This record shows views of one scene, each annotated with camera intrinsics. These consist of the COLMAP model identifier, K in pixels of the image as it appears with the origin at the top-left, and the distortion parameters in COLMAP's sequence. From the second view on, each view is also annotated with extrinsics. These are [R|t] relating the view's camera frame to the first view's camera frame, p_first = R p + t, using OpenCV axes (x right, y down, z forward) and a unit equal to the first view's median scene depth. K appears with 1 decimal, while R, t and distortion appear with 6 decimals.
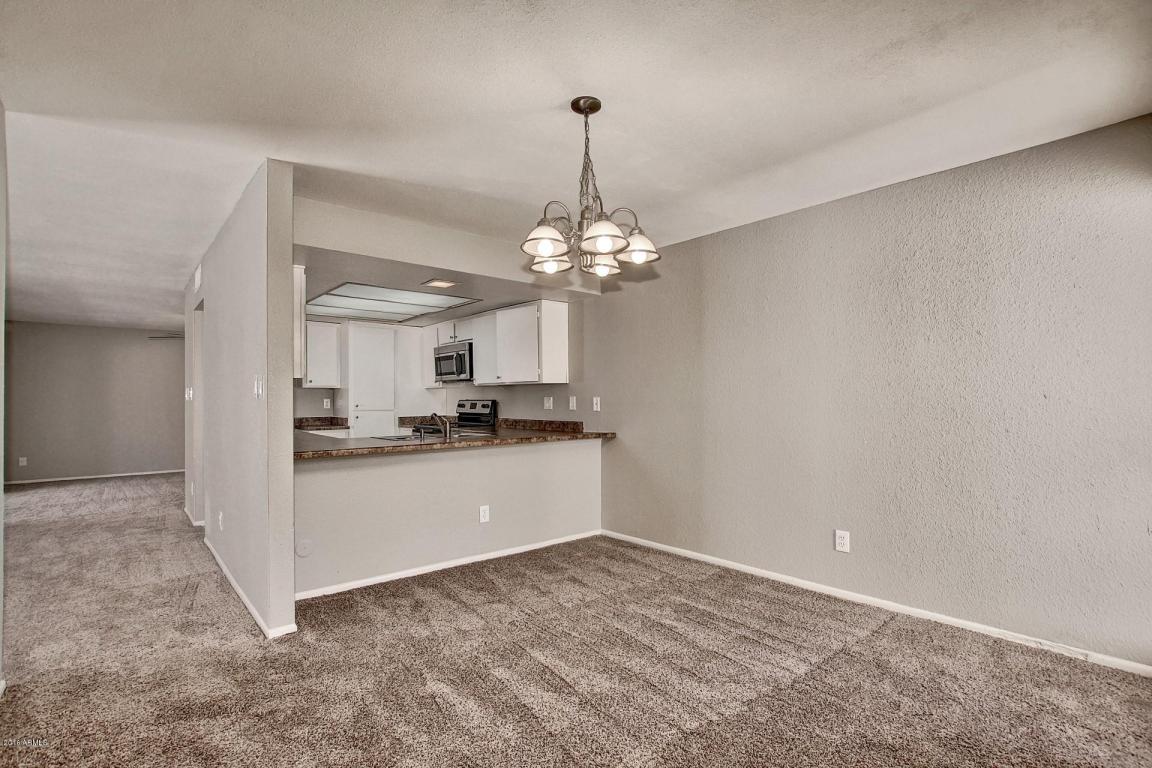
lens RADIAL K [[544.9, 0, 578.0], [0, 544.9, 395.9], [0, 0, 1]] dist [-0.024481, 0.000431]
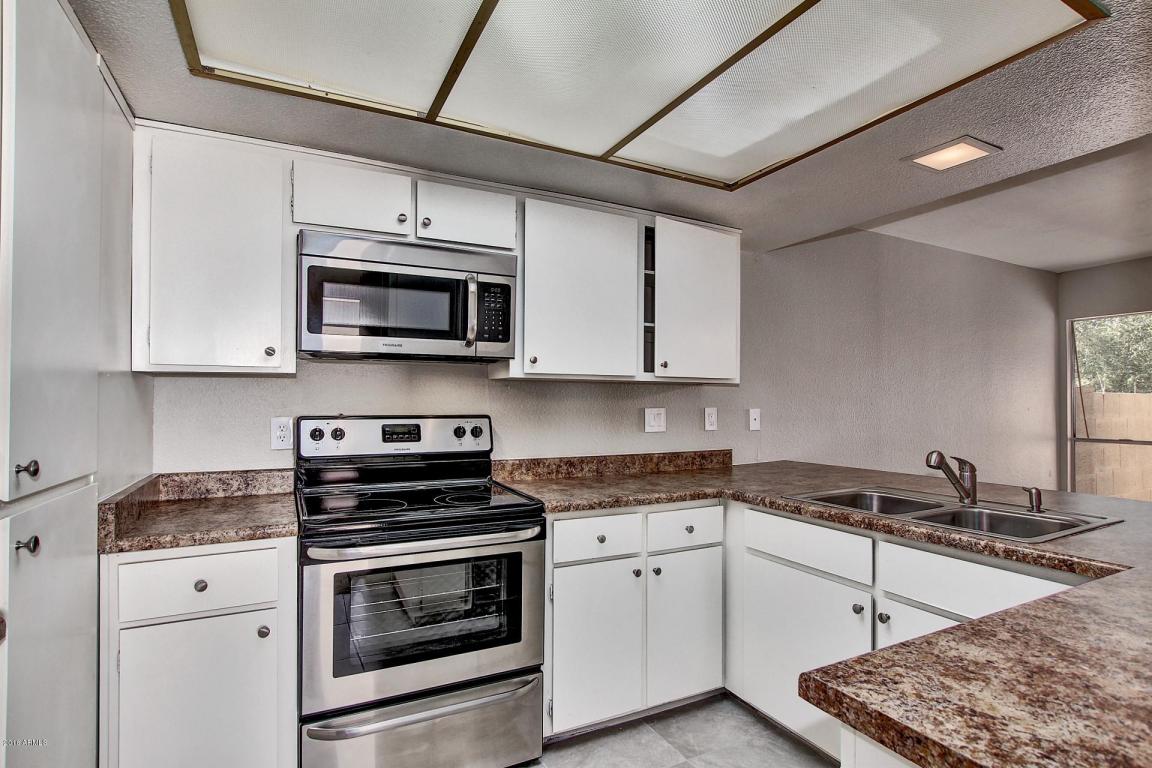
lens RADIAL K [[544.9, 0, 578.0], [0, 544.9, 395.9], [0, 0, 1]] dist [-0.024481, 0.000431]
pose [[0.245016, 0.012590, 0.969437, -0.787926], [-0.008572, 0.999905, -0.010820, -0.004578], [-0.969481, -0.005659, 0.245100, 1.279755]]
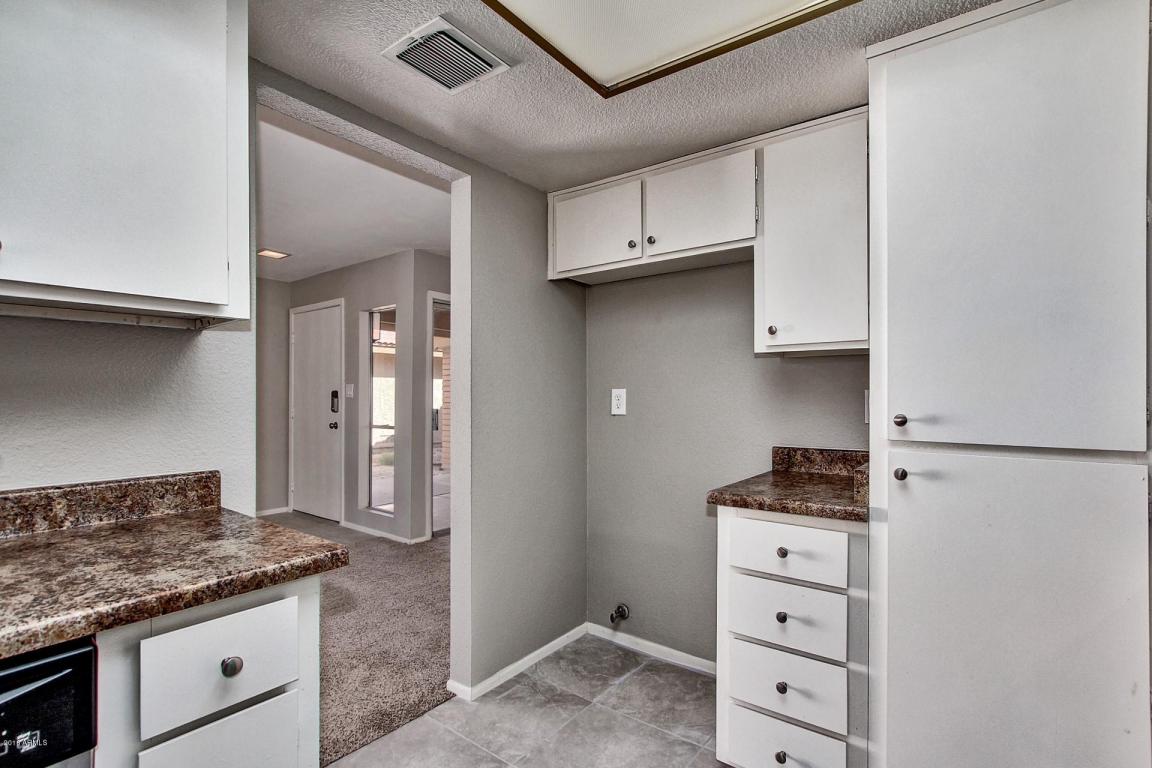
lens RADIAL K [[560.8, 0, 575.8], [0, 560.8, 392.6], [0, 0, 1]] dist [-0.021542, 0.000418]
pose [[0.195088, -0.004514, -0.980775, -0.339733], [0.005084, 0.999981, -0.003591, 0.010779], [0.980773, -0.004286, 0.195107, 1.305148]]
